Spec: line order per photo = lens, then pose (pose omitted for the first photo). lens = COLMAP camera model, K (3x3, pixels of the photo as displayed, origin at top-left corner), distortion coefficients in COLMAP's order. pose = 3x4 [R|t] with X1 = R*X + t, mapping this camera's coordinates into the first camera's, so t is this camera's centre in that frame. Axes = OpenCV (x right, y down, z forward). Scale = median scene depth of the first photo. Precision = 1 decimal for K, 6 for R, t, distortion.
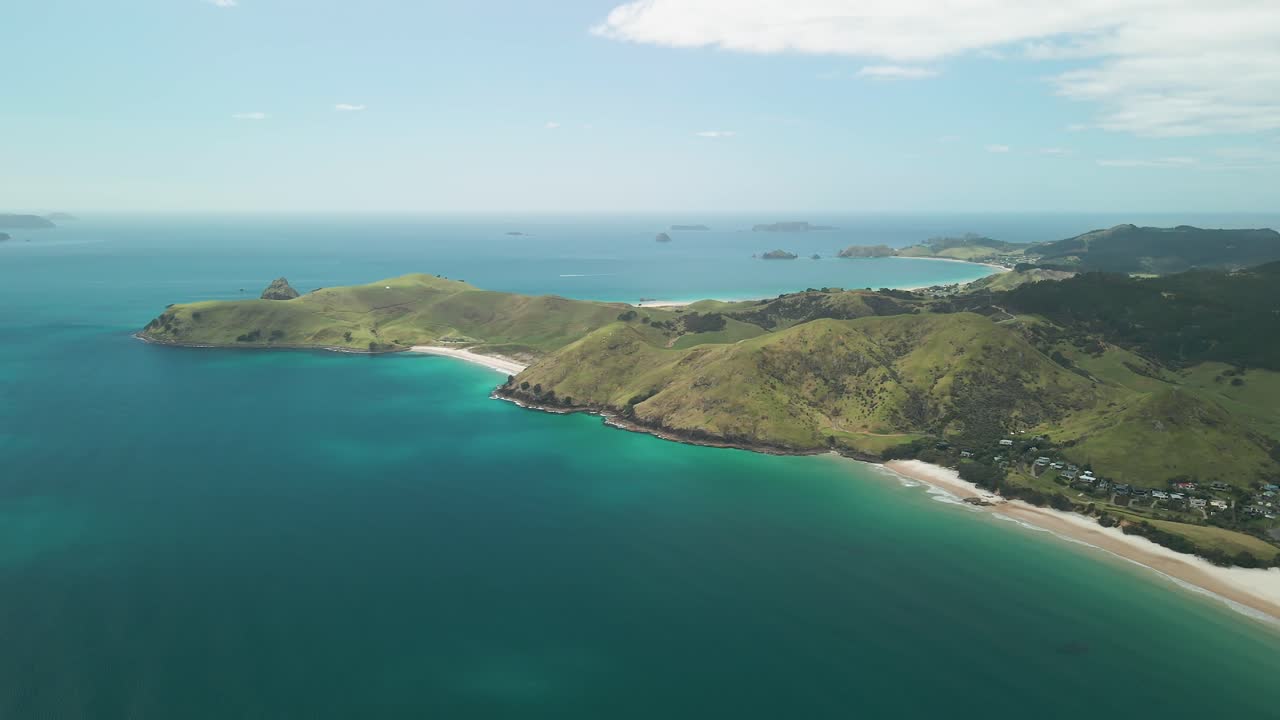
lens RADIAL K [[920.7, 0, 638.0], [0, 920.7, 368.9], [0, 0, 1]] dist [-0.023881, 0.064564]
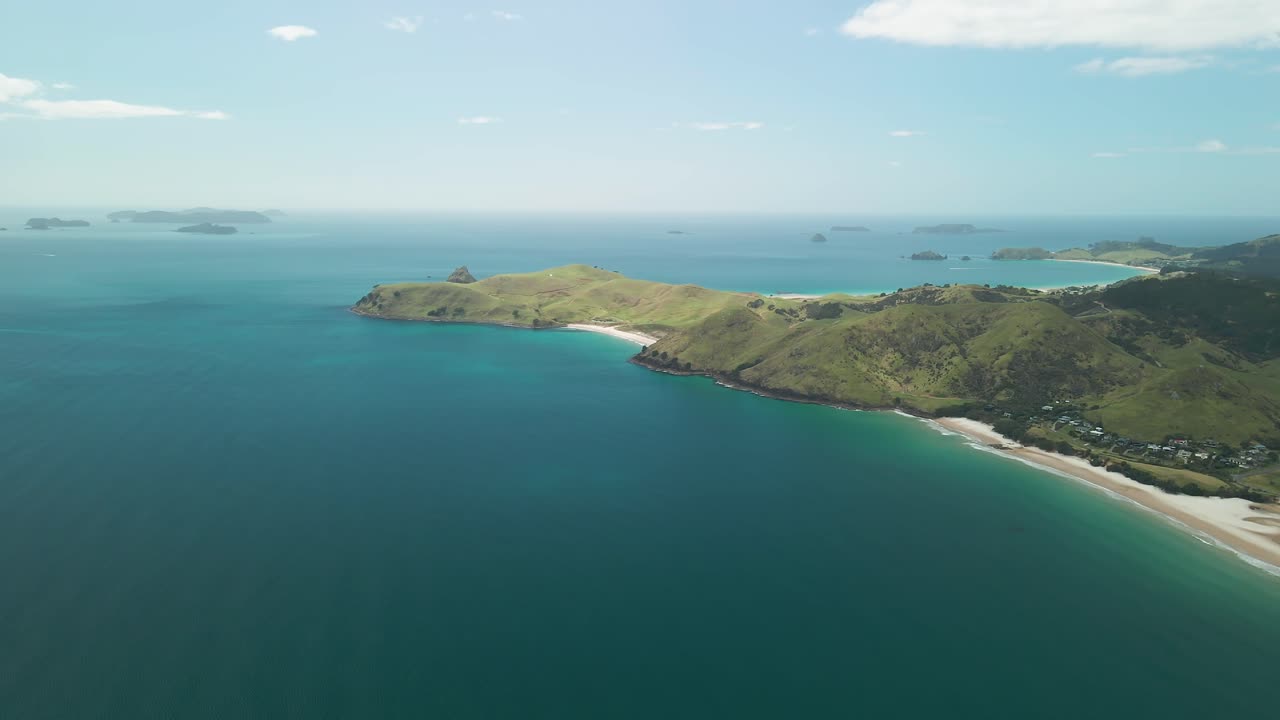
lens RADIAL K [[920.7, 0, 638.0], [0, 920.7, 368.9], [0, 0, 1]] dist [-0.023881, 0.064564]
pose [[0.984110, 0.037719, -0.173510, 0.070764], [-0.037742, 0.999282, 0.003170, 0.037848], [0.173505, 0.003429, 0.984827, -0.211137]]
